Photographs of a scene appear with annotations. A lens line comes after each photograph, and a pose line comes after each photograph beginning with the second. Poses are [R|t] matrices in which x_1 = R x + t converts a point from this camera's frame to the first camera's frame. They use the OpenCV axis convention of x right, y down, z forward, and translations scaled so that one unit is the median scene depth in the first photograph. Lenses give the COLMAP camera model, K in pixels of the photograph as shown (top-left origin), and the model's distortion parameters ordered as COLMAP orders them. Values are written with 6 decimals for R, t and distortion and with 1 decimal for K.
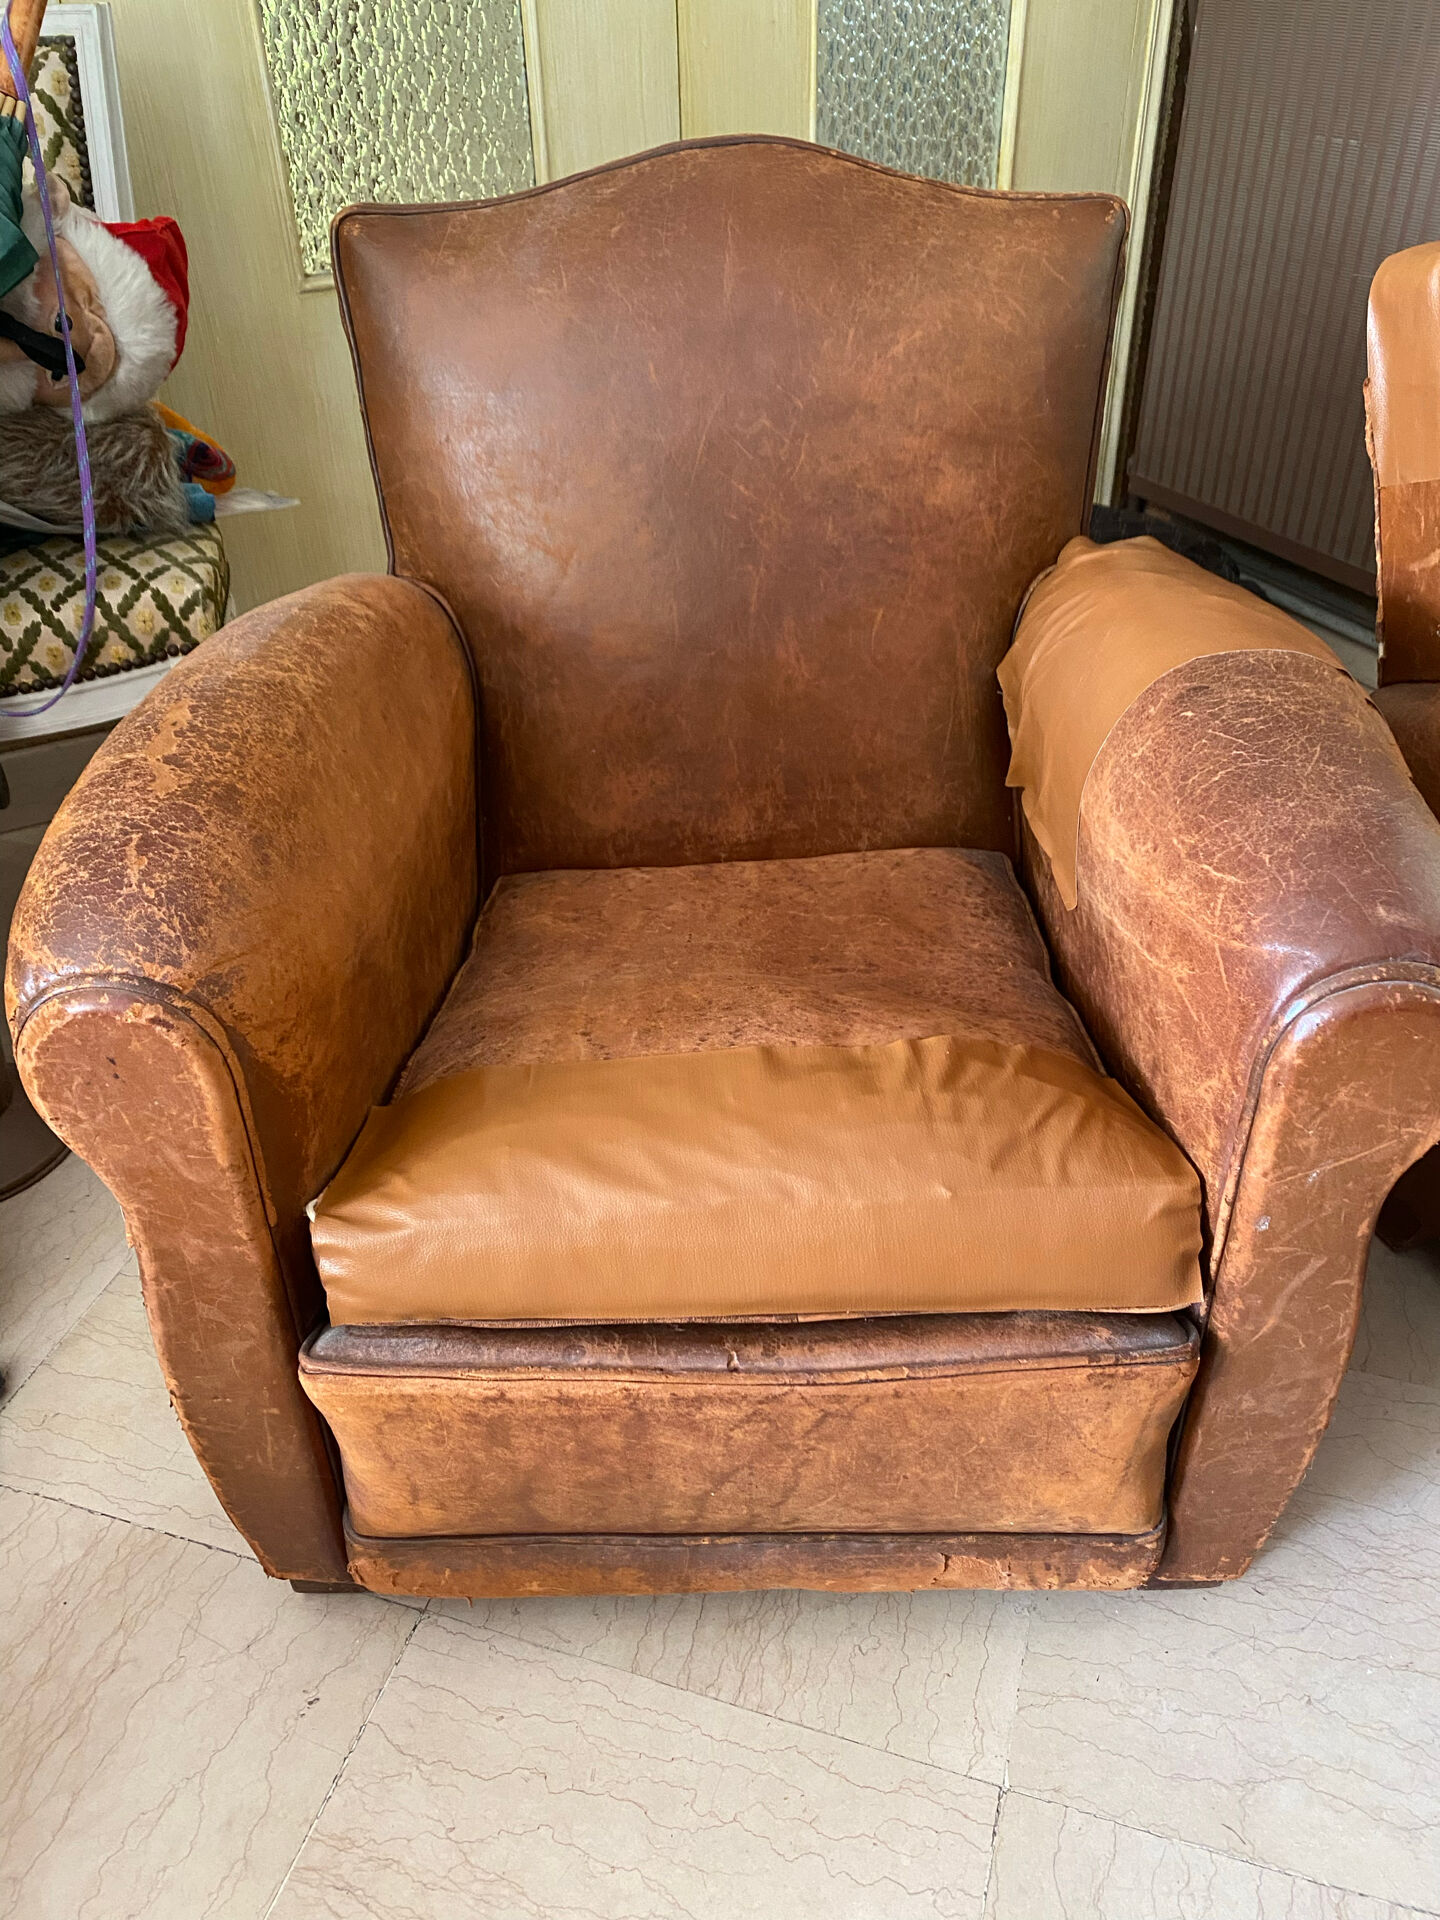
lens RADIAL K [[1425.9, 0, 661.4], [0, 1425.9, 951.0], [0, 0, 1]] dist [0.022214, -0.022290]
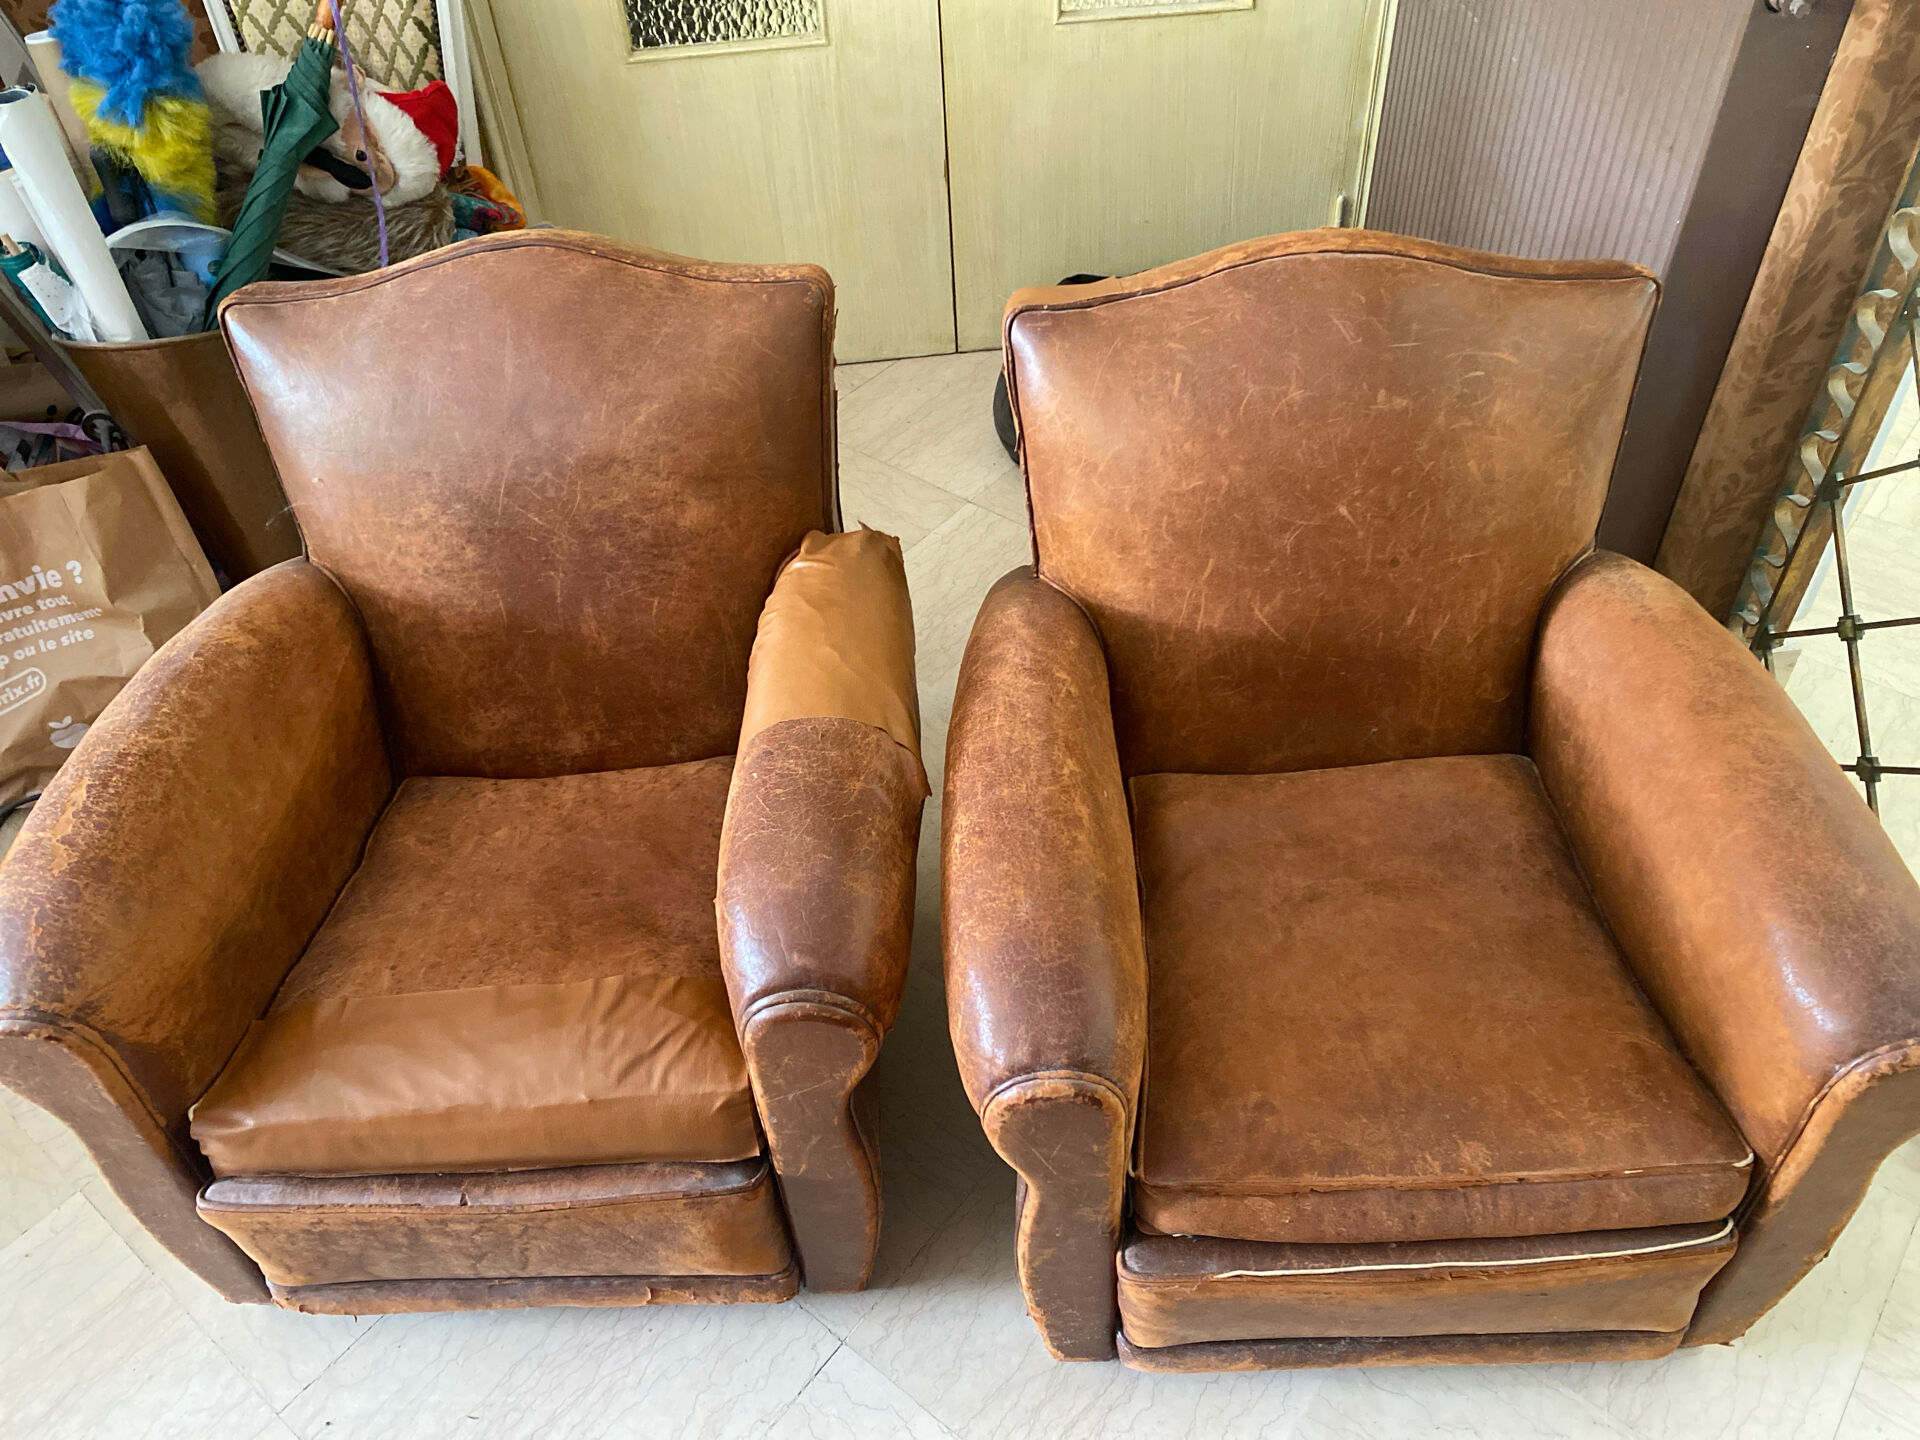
lens RADIAL K [[1425.9, 0, 940.8], [0, 1425.9, 694.4], [0, 0, 1]] dist [0.022214, -0.022290]
pose [[0.999614, -0.027711, 0.002150, 0.502076], [0.027083, 0.988509, 0.148718, -0.413357], [-0.006246, -0.148602, 0.988877, -0.406085]]
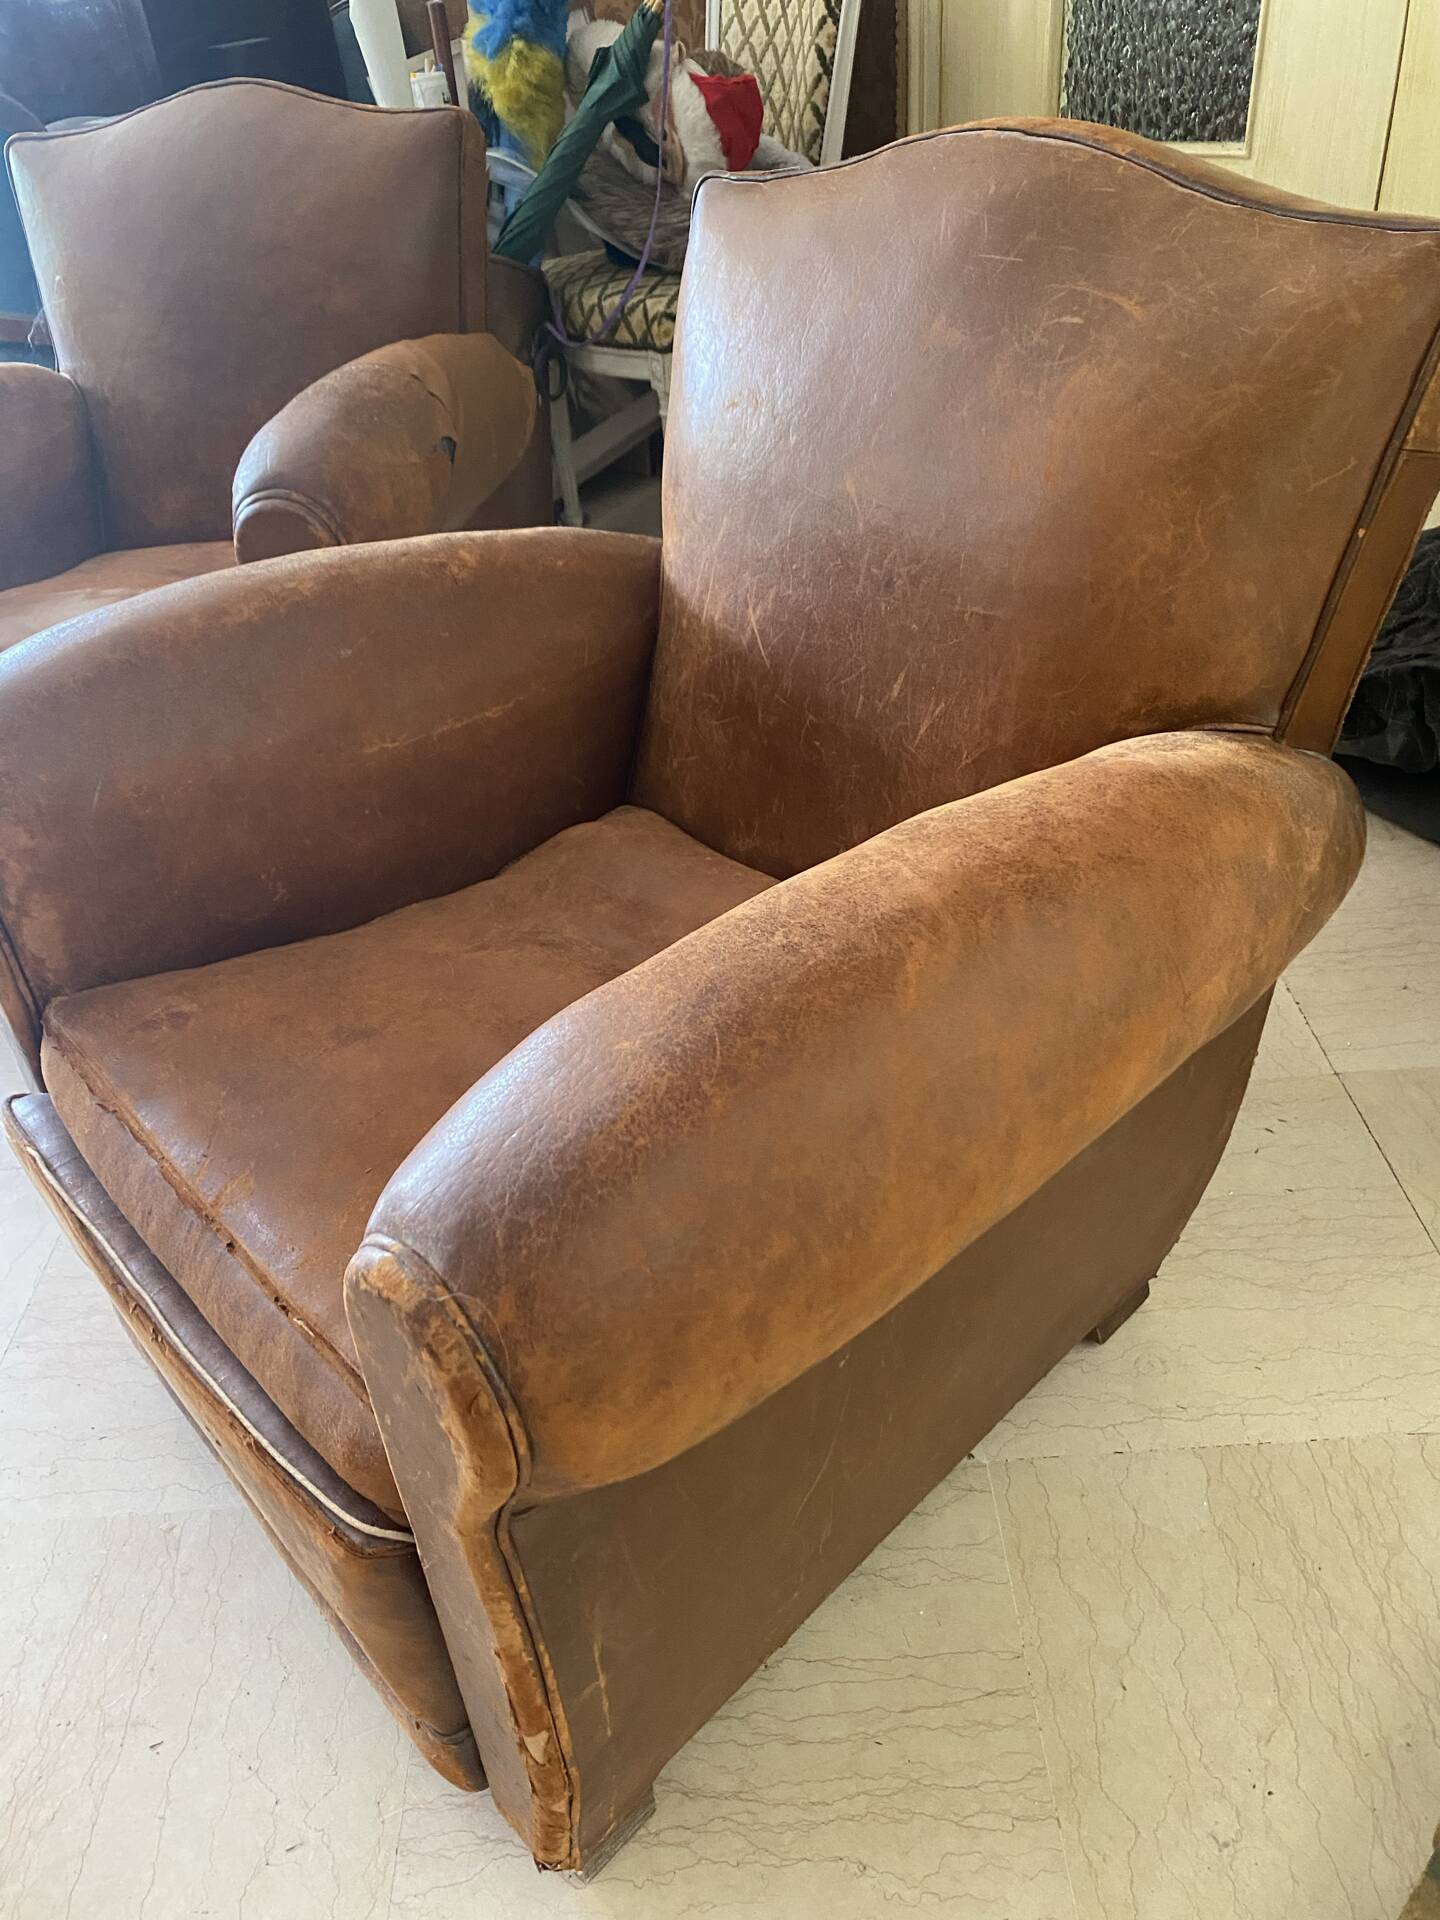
lens RADIAL K [[1425.9, 0, 733.0], [0, 1425.9, 956.7], [0, 0, 1]] dist [0.022214, -0.022290]
pose [[0.673671, 0.419122, -0.608690, 1.514994], [-0.381767, 0.902589, 0.198966, -0.255697], [0.632788, 0.098341, 0.768055, 0.203080]]
